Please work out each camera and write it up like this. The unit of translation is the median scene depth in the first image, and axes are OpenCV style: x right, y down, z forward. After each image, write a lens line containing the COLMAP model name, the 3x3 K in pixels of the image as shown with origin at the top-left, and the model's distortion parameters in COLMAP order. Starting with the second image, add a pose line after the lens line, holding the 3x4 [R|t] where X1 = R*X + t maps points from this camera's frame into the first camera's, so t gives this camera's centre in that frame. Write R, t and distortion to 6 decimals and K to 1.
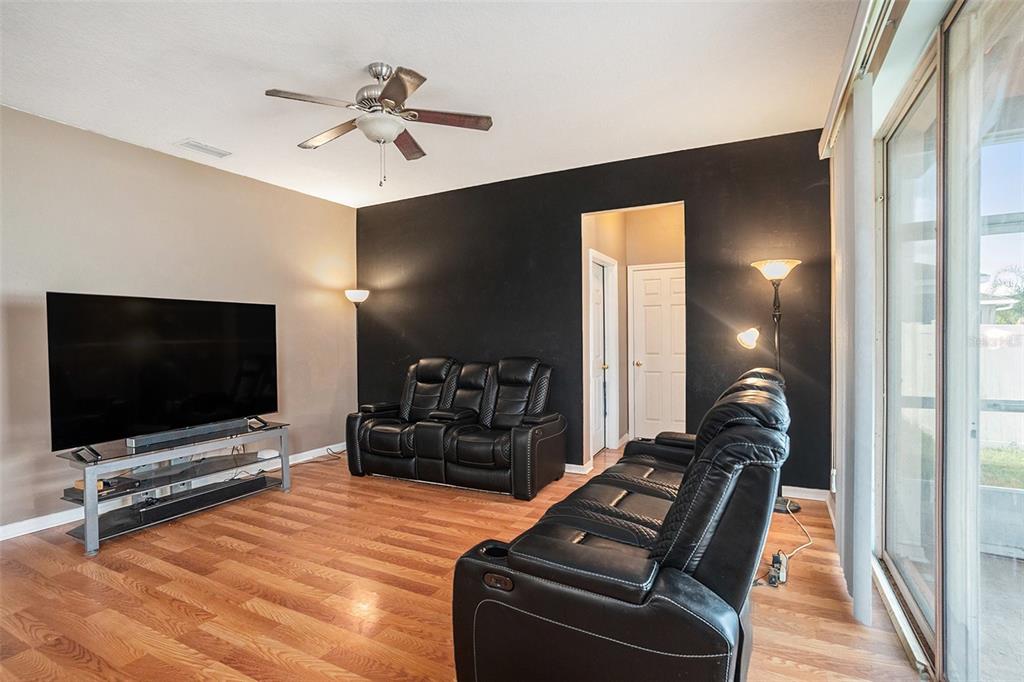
lens RADIAL K [[500.6, 0, 512.0], [0, 500.6, 341.0], [0, 0, 1]] dist [-0.071553, 0.000307]
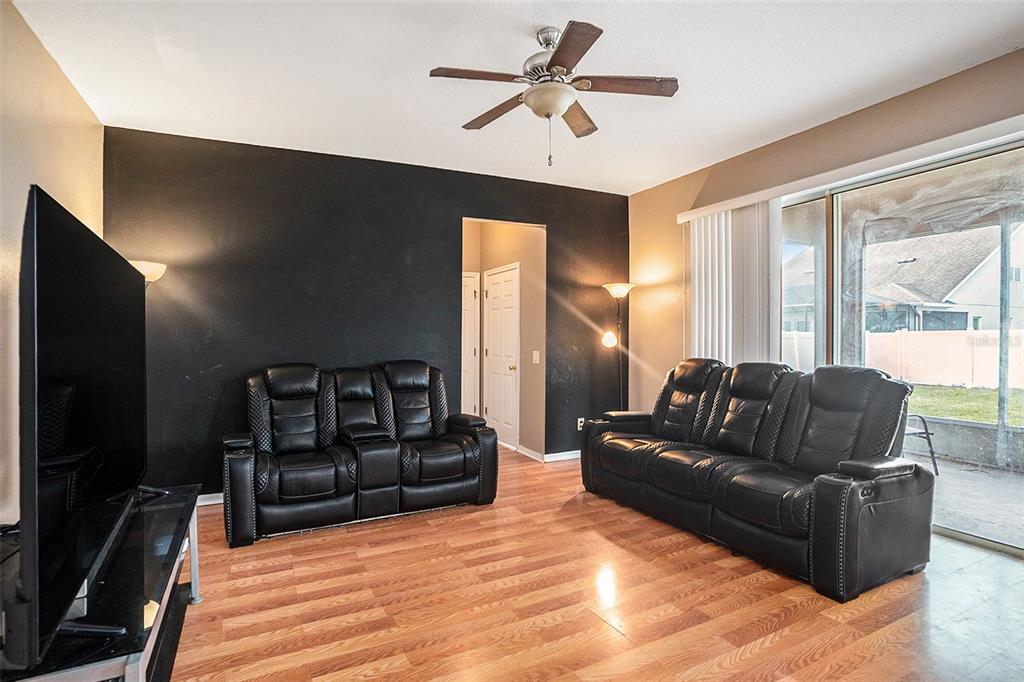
lens RADIAL K [[504.6, 0, 512.0], [0, 504.6, 341.0], [0, 0, 1]] dist [-0.052678, 0.000588]
pose [[0.595718, -0.001989, 0.803191, -0.727532], [0.008573, 0.999956, -0.003882, 0.002631], [-0.803148, 0.009199, 0.595709, 0.360136]]
